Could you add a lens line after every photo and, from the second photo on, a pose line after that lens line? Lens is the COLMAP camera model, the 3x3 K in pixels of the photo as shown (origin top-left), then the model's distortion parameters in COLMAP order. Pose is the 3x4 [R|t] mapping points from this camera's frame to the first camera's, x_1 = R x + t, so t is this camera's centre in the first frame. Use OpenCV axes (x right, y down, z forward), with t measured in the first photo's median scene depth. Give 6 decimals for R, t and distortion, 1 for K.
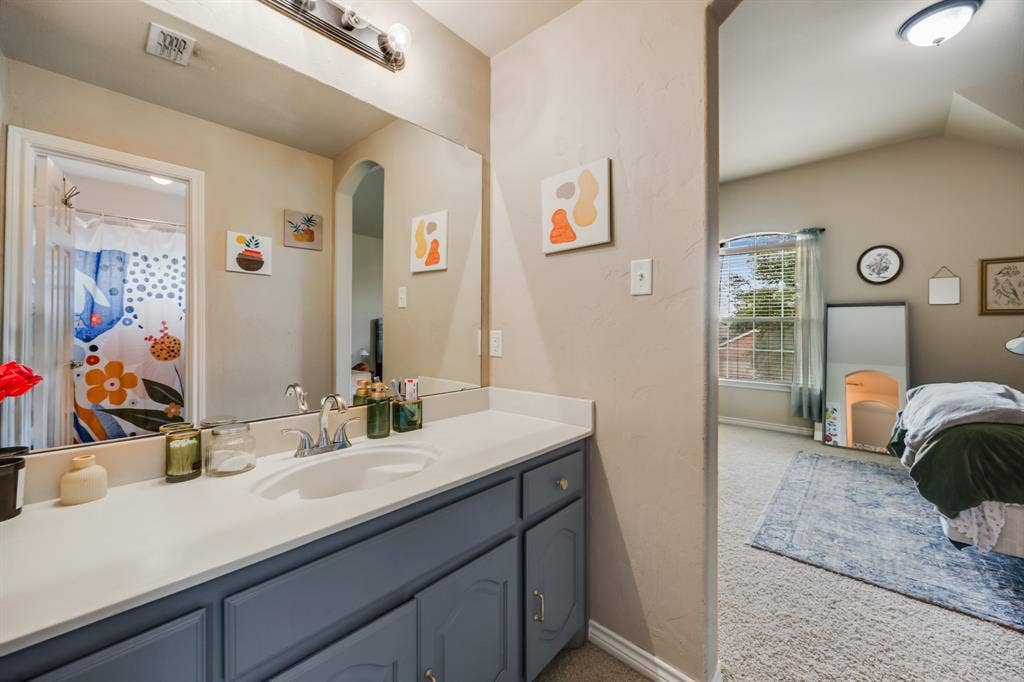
lens RADIAL K [[391.4, 0, 515.5], [0, 391.4, 336.5], [0, 0, 1]] dist [-0.000207, -0.000170]
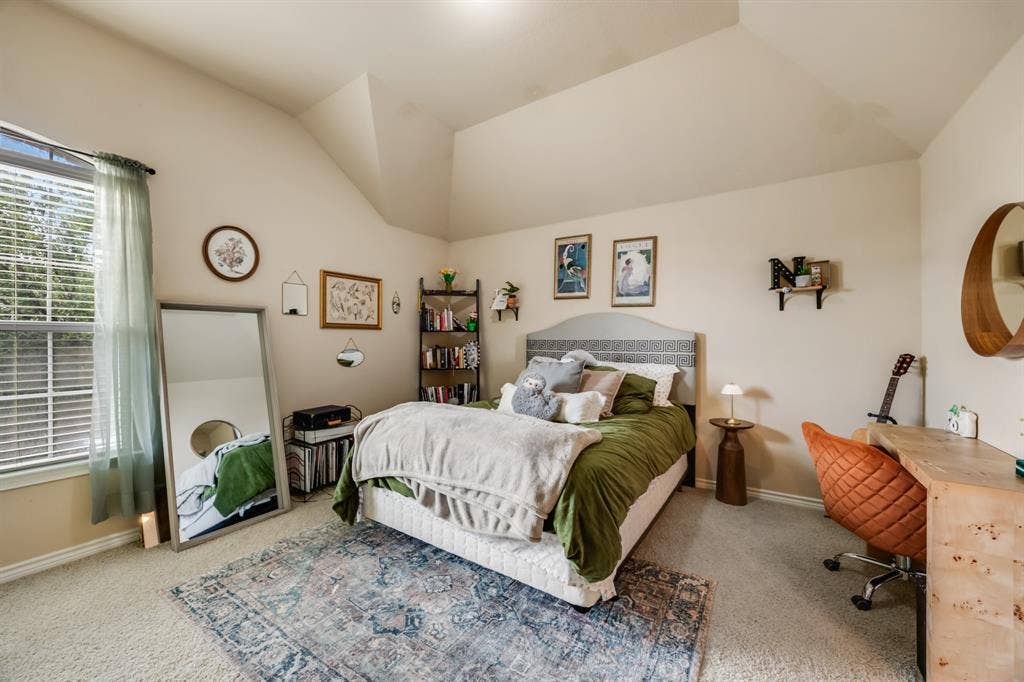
lens RADIAL K [[391.4, 0, 515.5], [0, 391.4, 336.5], [0, 0, 1]] dist [-0.000207, -0.000170]
pose [[-0.151995, -0.005413, 0.988367, 0.159107], [0.019682, 0.999770, 0.008502, -0.030654], [-0.988185, 0.020745, -0.151853, 0.618370]]
